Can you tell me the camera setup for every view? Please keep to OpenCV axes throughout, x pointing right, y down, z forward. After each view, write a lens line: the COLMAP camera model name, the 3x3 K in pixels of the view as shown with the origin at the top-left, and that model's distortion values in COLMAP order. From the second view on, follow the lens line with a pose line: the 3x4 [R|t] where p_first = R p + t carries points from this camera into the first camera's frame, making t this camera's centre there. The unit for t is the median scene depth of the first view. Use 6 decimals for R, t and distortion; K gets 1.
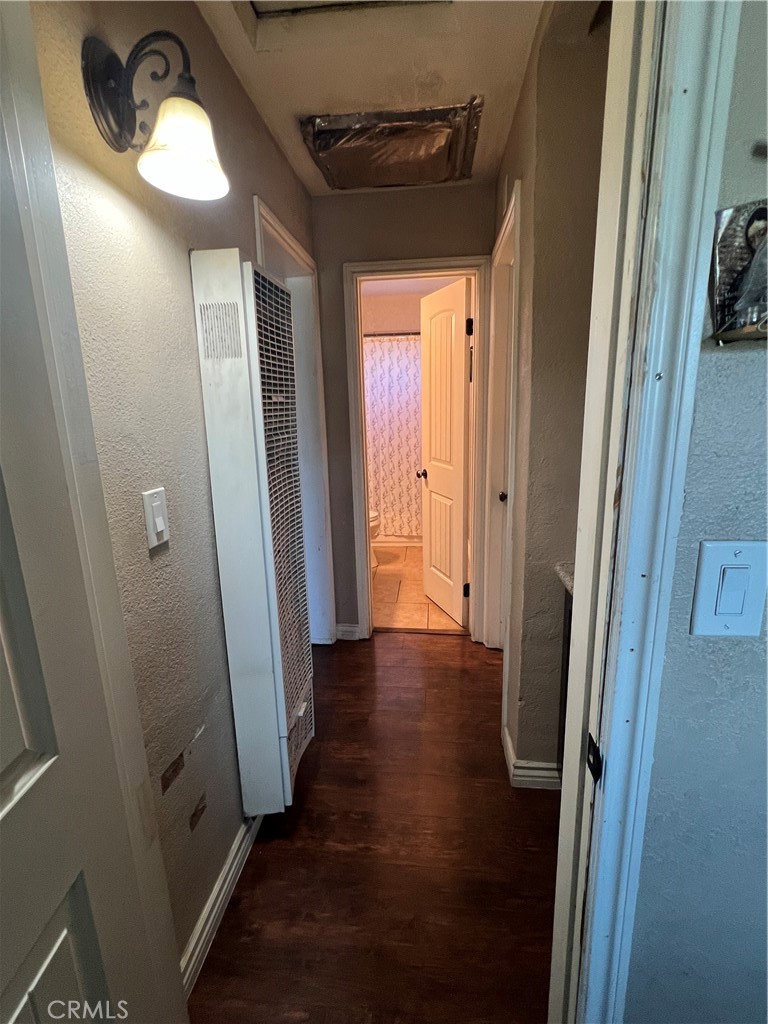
lens RADIAL K [[475.1, 0, 384.0], [0, 475.1, 512.0], [0, 0, 1]] dist [-0.000048, -0.000003]
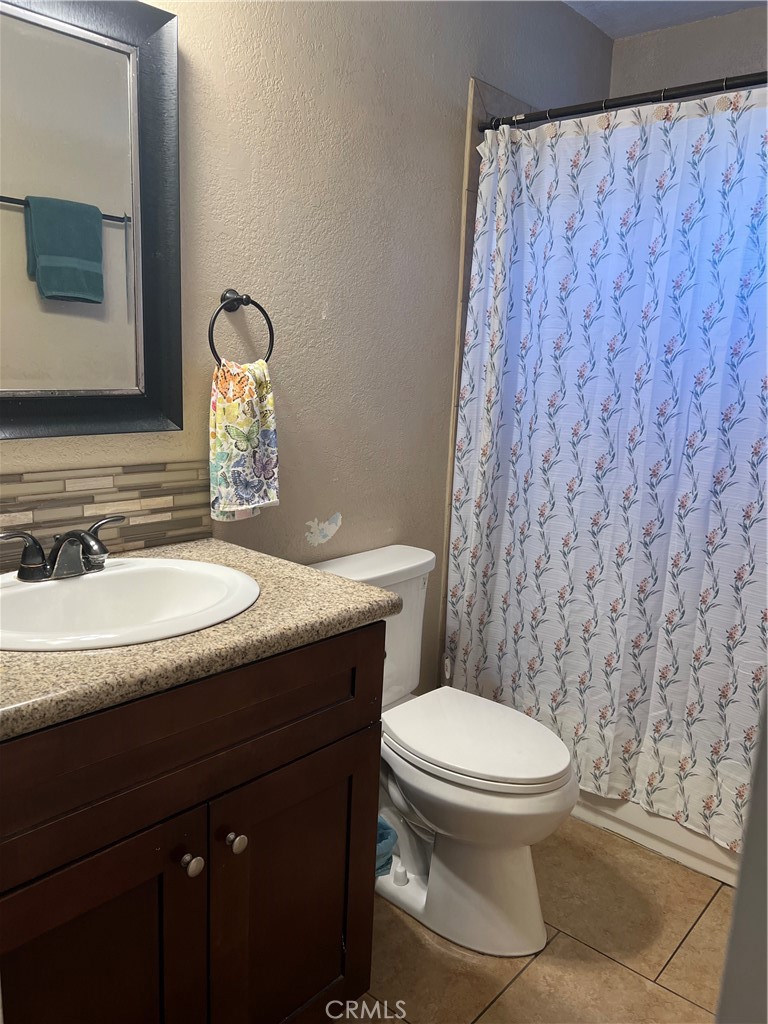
lens RADIAL K [[761.5, 0, 384.0], [0, 761.5, 512.0], [0, 0, 1]] dist [0.068039, -0.074274]
pose [[0.800180, 0.176986, -0.573051, 0.109752], [-0.190576, 0.980980, 0.036863, -0.114904], [0.568676, 0.079713, 0.818690, 0.526097]]
